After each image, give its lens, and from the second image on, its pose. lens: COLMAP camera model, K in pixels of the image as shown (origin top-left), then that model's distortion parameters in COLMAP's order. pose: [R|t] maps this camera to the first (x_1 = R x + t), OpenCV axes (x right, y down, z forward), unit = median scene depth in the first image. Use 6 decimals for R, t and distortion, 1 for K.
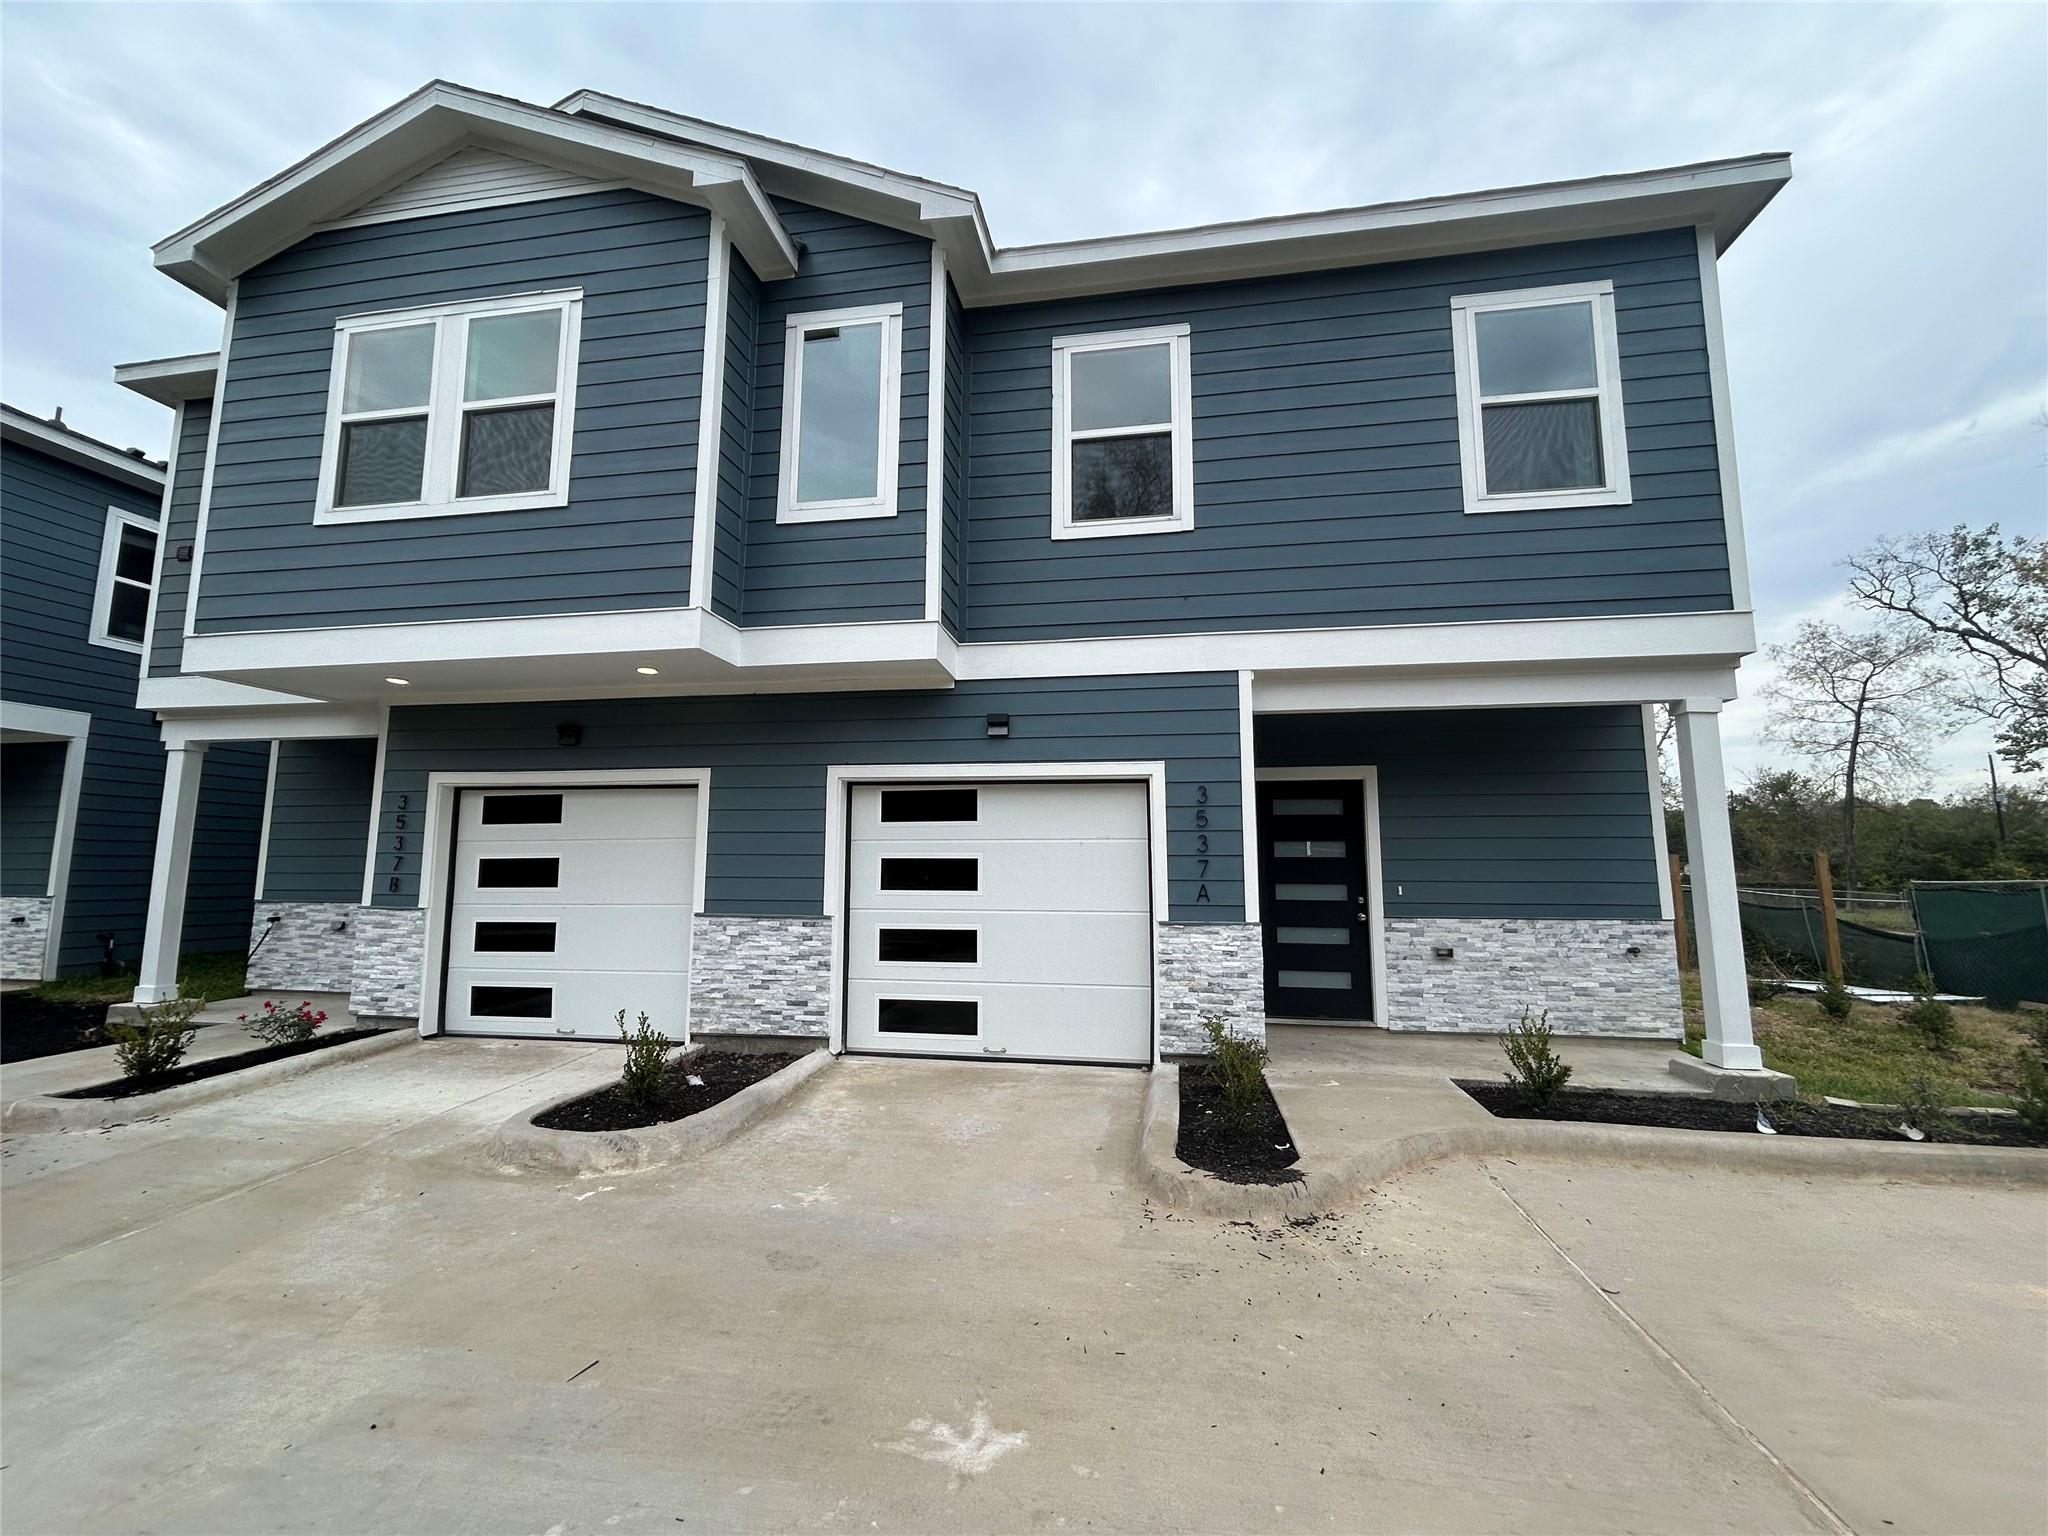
lens RADIAL K [[814.1, 0, 1026.9], [0, 814.1, 774.4], [0, 0, 1]] dist [-0.002561, 0.000442]
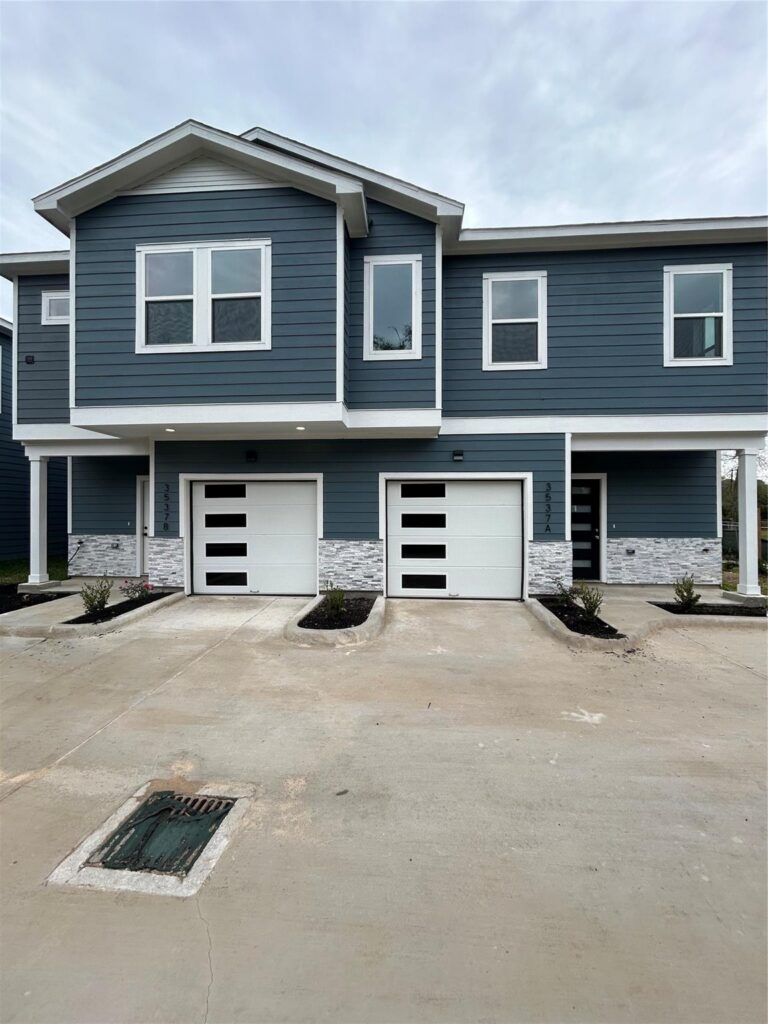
lens RADIAL K [[407.0, 0, 384.0], [0, 407.0, 512.0], [0, 0, 1]] dist [-0.002561, 0.000442]
pose [[0.995538, -0.002999, 0.094315, -0.350172], [-0.007791, 0.993470, 0.113824, -0.031041], [-0.094040, -0.114051, 0.989014, -0.116557]]
